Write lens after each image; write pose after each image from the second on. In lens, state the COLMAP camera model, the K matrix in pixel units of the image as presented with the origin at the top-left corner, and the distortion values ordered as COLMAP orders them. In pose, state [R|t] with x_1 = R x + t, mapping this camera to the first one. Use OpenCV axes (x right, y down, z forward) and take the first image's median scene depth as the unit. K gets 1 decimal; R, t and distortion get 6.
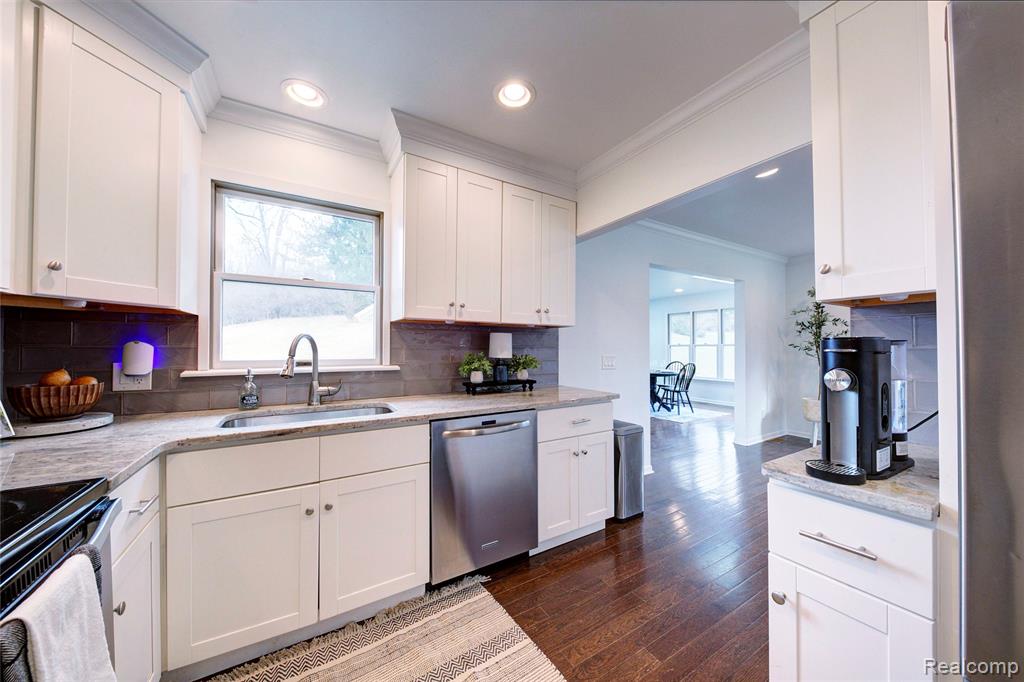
lens RADIAL K [[355.8, 0, 508.0], [0, 355.8, 342.9], [0, 0, 1]] dist [0.001582, -0.002054]
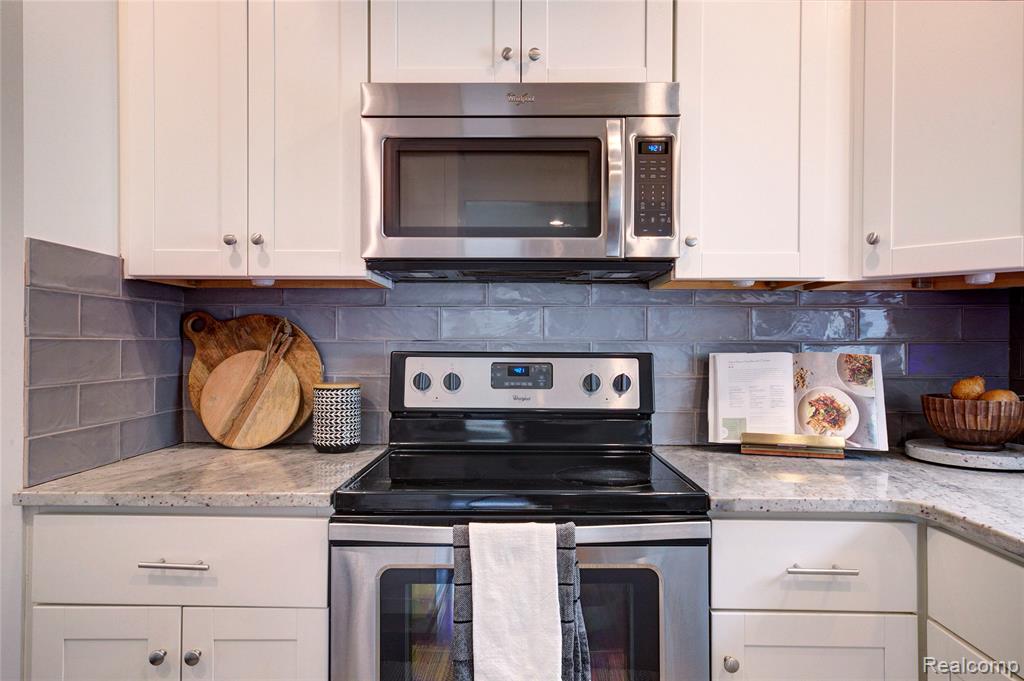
lens RADIAL K [[713.5, 0, 510.9], [0, 713.5, 340.6], [0, 0, 1]] dist [0.002526, 0.000626]
pose [[-0.536798, -0.004620, -0.843698, 0.394076], [0.003144, 0.999967, -0.007476, 0.013145], [0.843705, -0.006666, -0.536766, 0.992182]]
